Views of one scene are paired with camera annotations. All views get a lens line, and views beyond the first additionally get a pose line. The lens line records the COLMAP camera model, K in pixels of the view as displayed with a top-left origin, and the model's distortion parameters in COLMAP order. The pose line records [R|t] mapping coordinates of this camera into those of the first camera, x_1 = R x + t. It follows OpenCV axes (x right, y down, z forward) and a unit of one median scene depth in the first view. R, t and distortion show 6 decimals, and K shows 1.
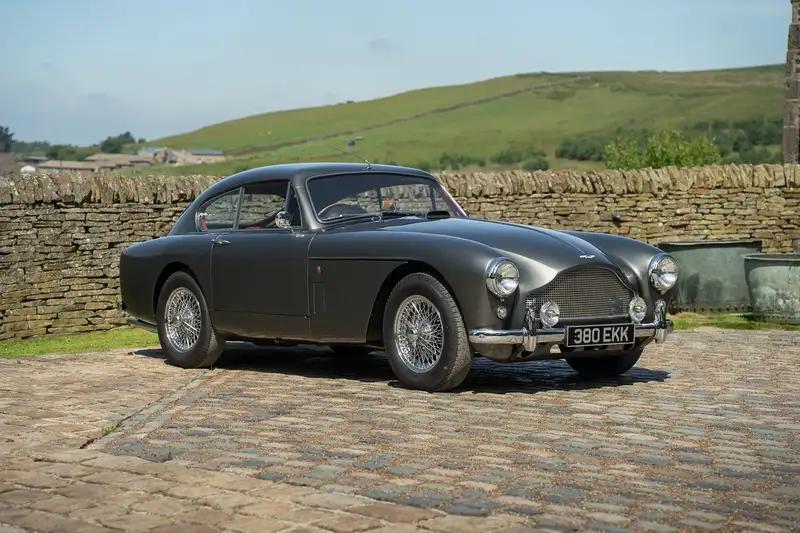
lens RADIAL K [[1663.7, 0, 409.9], [0, 1663.7, 263.3], [0, 0, 1]] dist [0.591004, 0.268744]
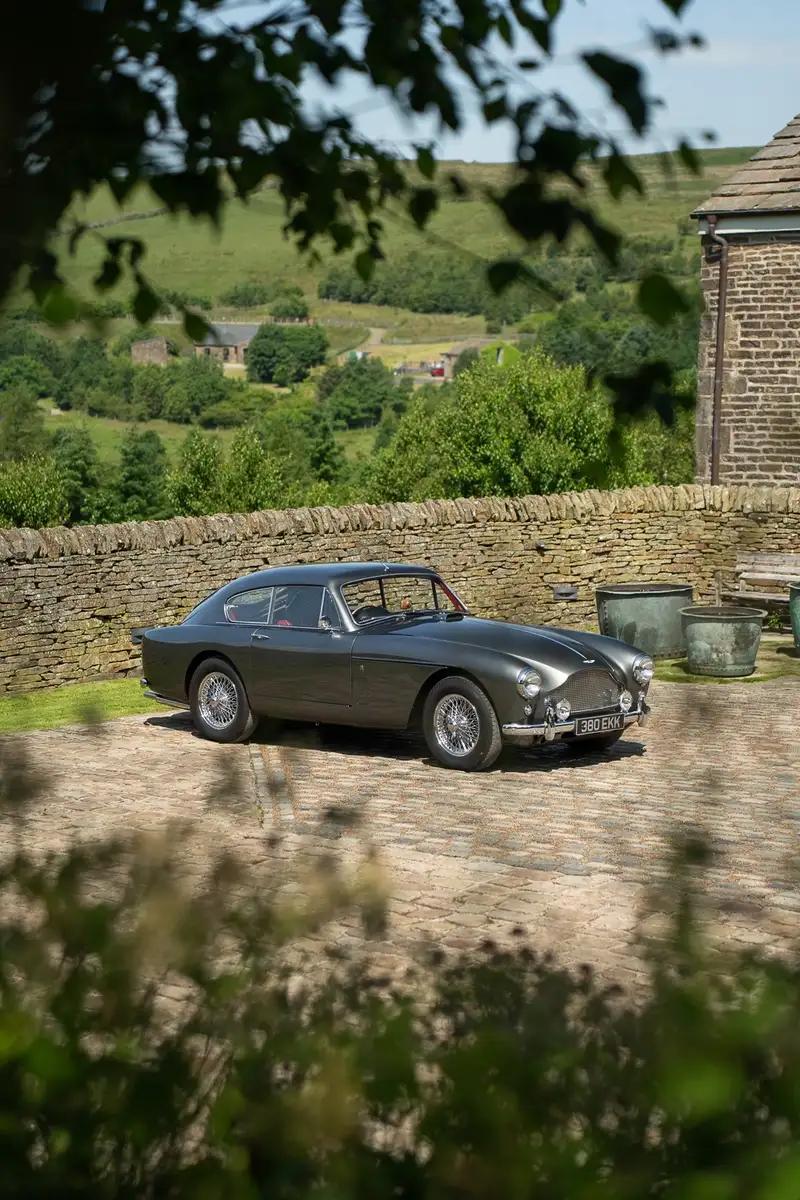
lens RADIAL K [[2495.5, 0, 428.6], [0, 2495.5, 617.5], [0, 0, 1]] dist [0.591004, 0.268744]
pose [[0.991849, -0.010832, 0.126956, -0.199909], [0.003100, 0.998136, 0.060944, -0.120598], [-0.127380, -0.060054, 0.990034, -0.669526]]
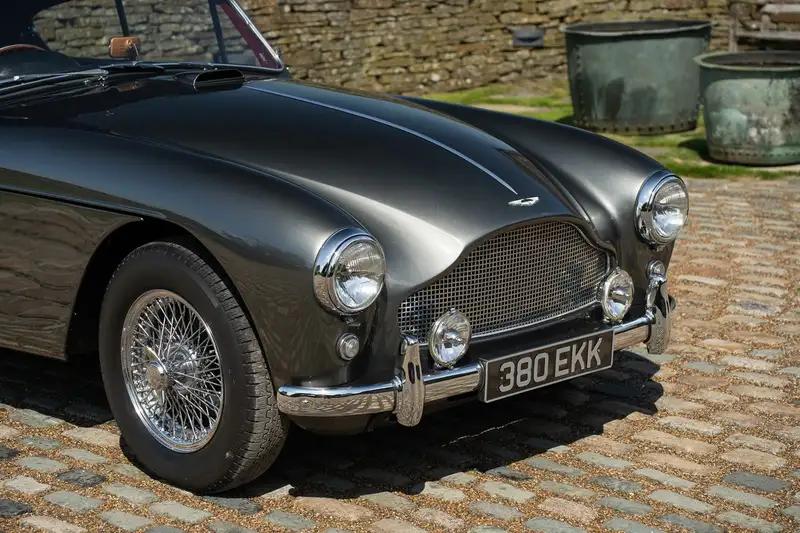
lens RADIAL K [[1663.7, 0, 409.9], [0, 1663.7, 263.3], [0, 0, 1]] dist [0.591004, 0.268744]
pose [[0.995417, -0.020451, 0.093416, 0.022444], [0.003521, 0.984041, 0.177906, -0.057180], [-0.095563, -0.176761, 0.979604, 0.420690]]
